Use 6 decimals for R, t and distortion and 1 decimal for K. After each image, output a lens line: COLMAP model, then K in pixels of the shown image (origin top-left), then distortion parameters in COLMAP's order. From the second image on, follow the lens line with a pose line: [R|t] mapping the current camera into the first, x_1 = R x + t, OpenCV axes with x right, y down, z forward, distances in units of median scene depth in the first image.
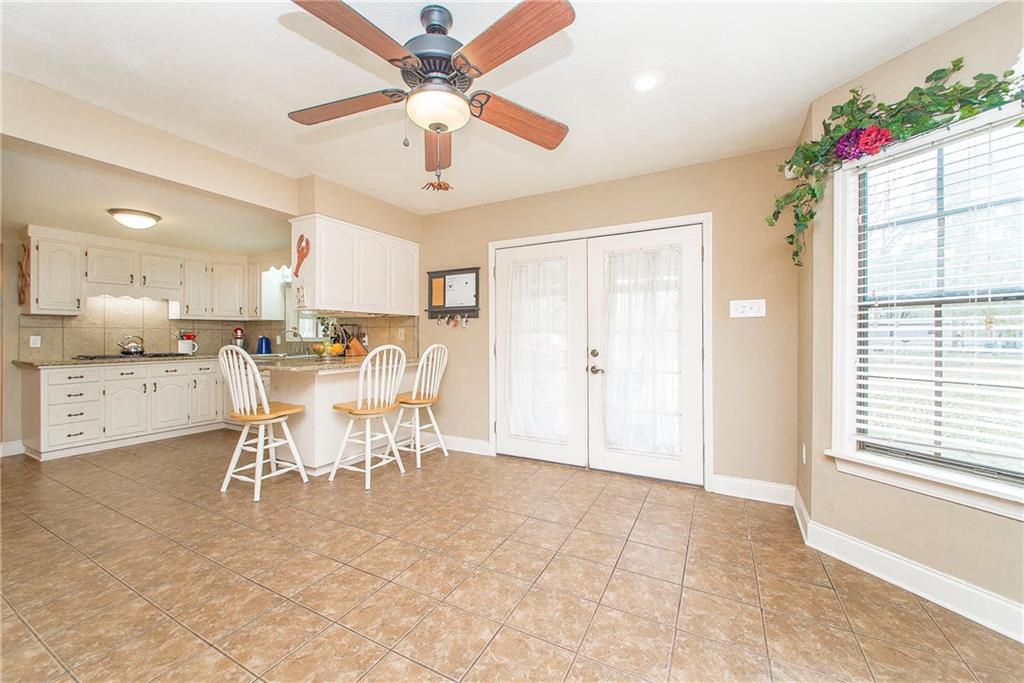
lens RADIAL K [[398.4, 0, 502.8], [0, 398.4, 337.3], [0, 0, 1]] dist [0.013783, -0.008096]
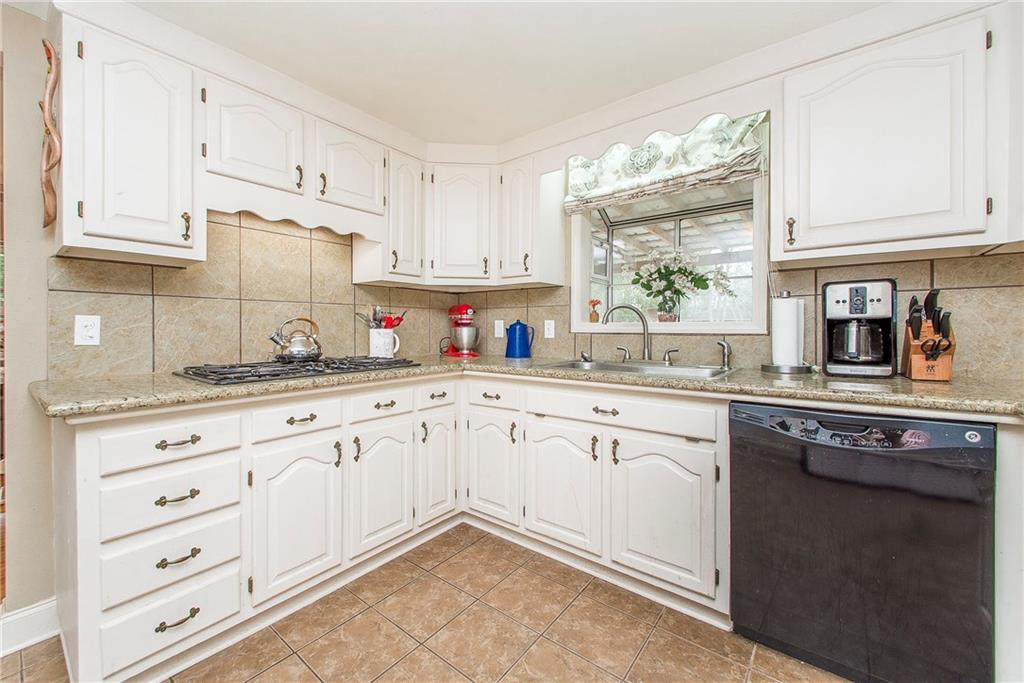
lens RADIAL K [[409.0, 0, 487.2], [0, 409.0, 330.7], [0, 0, 1]] dist [0.012825, -0.008565]
pose [[0.981904, 0.003168, -0.189355, -0.749554], [-0.002128, 0.999982, 0.005695, 0.008468], [0.189370, -0.005190, 0.981892, 0.712780]]
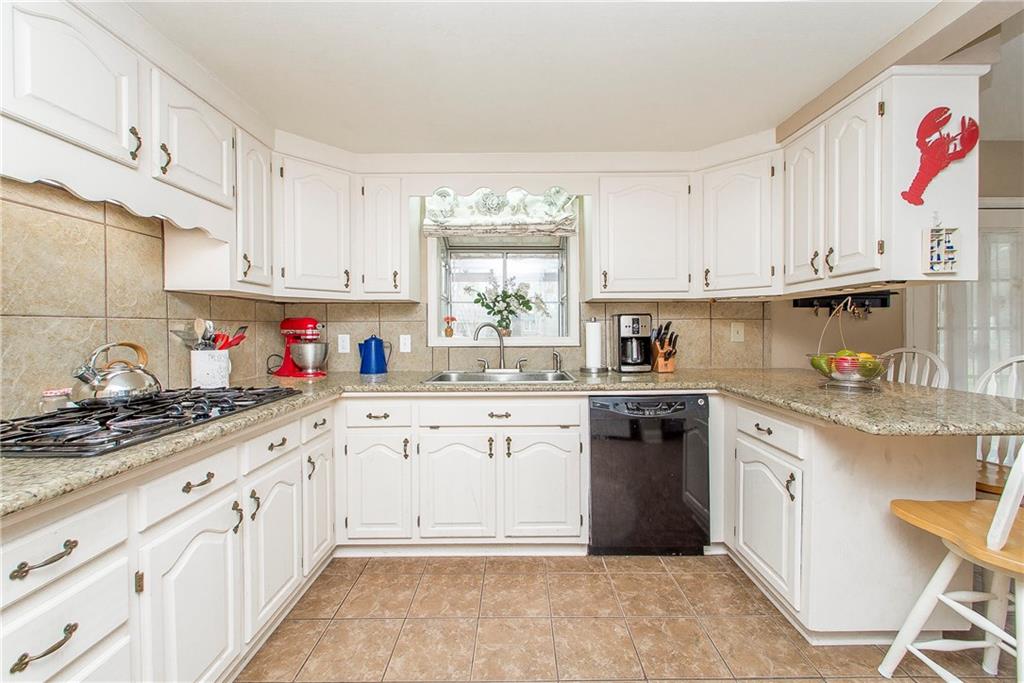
lens RADIAL K [[408.1, 0, 515.8], [0, 408.1, 332.2], [0, 0, 1]] dist [0.014190, -0.008105]
pose [[0.876411, -0.006884, 0.481515, -0.943414], [0.003475, 0.999962, 0.007971, -0.014372], [-0.481551, -0.005312, 0.876402, 0.694912]]
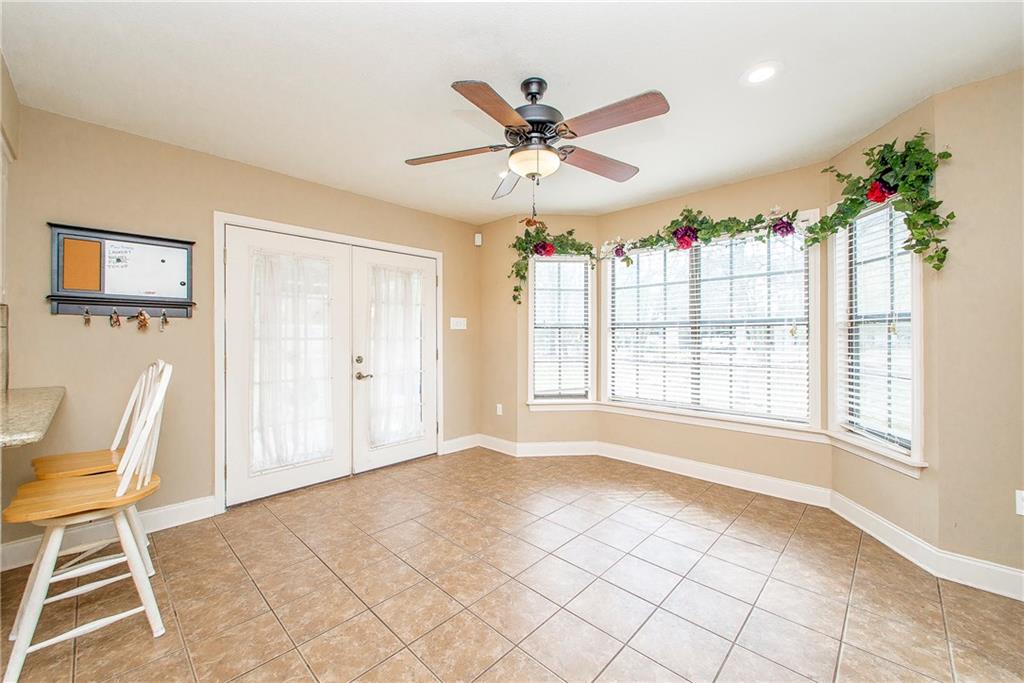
lens RADIAL K [[398.4, 0, 502.8], [0, 398.4, 337.3], [0, 0, 1]] dist [0.013783, -0.008096]
pose [[0.272422, -0.000078, 0.962178, -0.563507], [0.002461, 0.999997, -0.000616, -0.013788], [-0.962175, 0.002536, 0.272421, 0.317403]]
